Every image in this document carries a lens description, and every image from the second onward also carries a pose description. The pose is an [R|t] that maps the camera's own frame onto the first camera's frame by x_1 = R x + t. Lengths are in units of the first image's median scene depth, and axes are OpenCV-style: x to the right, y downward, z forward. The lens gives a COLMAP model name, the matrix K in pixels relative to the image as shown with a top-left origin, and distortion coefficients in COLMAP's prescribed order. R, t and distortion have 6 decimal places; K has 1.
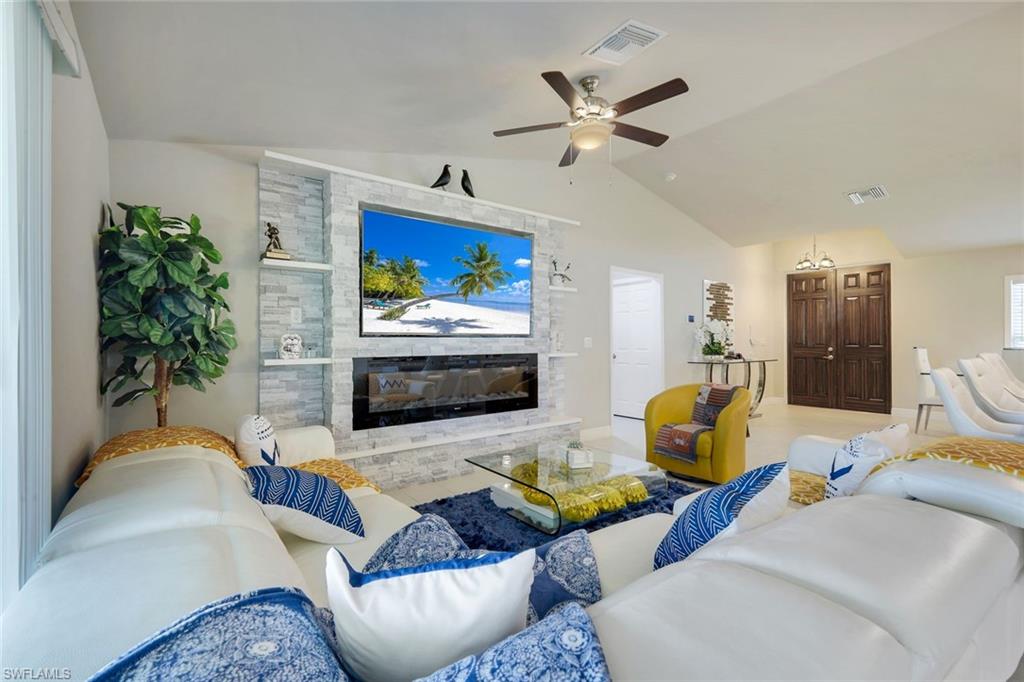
lens RADIAL K [[450.6, 0, 512.0], [0, 450.6, 341.0], [0, 0, 1]] dist [0.004938, -0.000041]
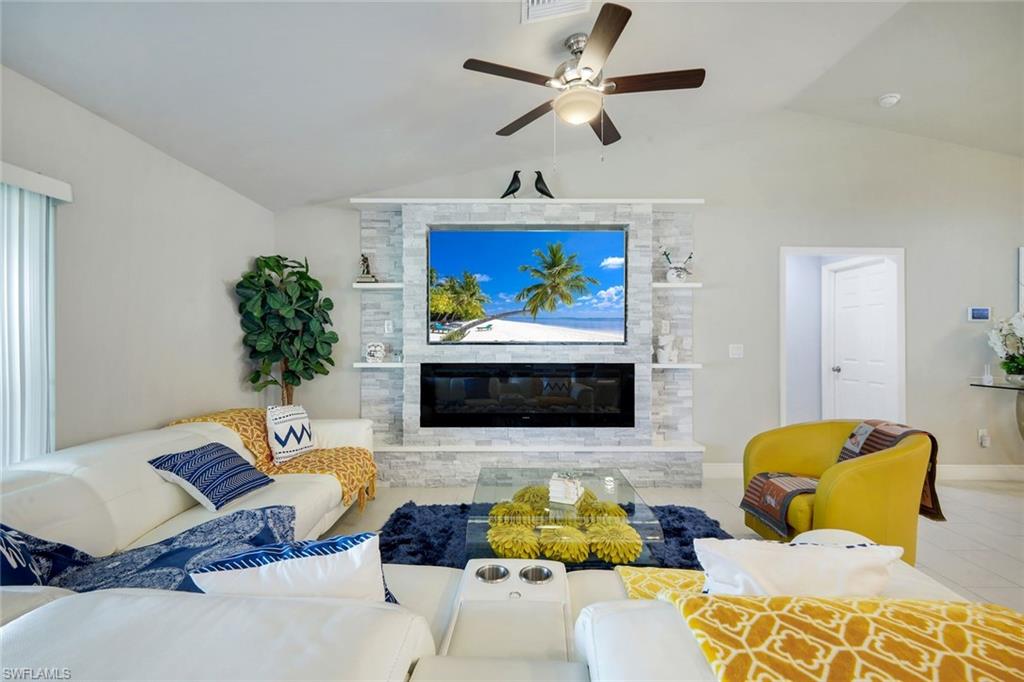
lens RADIAL K [[450.6, 0, 512.0], [0, 450.6, 341.0], [0, 0, 1]] dist [0.004938, -0.000041]
pose [[0.793615, 0.002970, -0.608413, 0.466267], [-0.003790, 0.999993, -0.000063, -0.017134], [0.608409, 0.002356, 0.793620, 0.212684]]
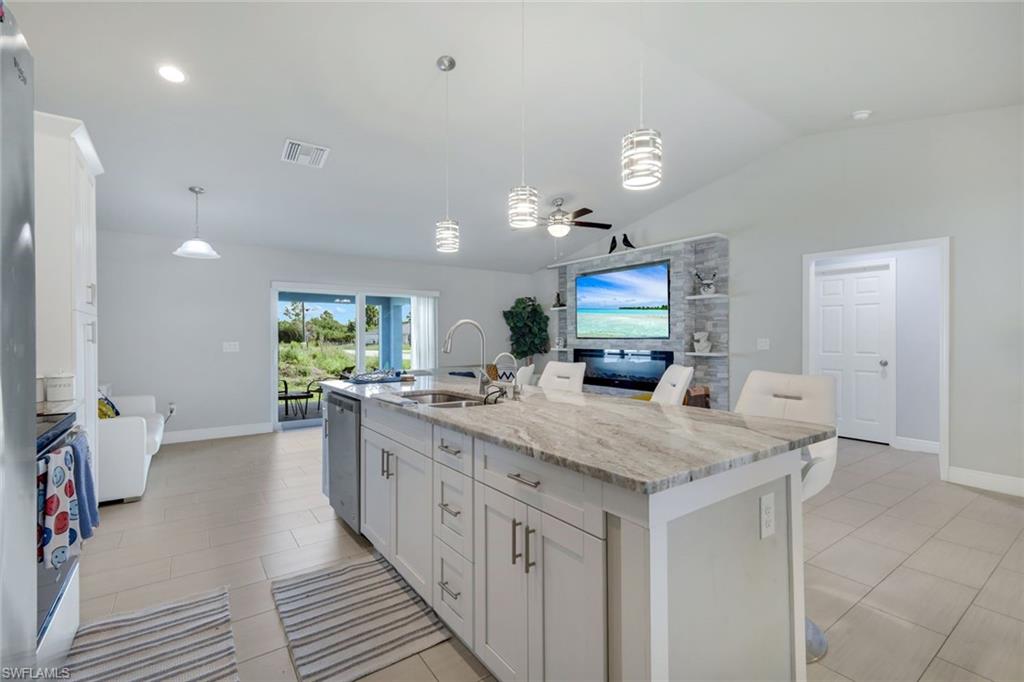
lens RADIAL K [[450.6, 0, 512.0], [0, 450.6, 341.0], [0, 0, 1]] dist [0.004938, -0.000041]
pose [[-0.020216, 0.010357, -0.999742, 1.594277], [-0.001501, 0.999945, 0.010390, -0.017697], [0.999795, 0.001711, -0.020199, 0.672946]]
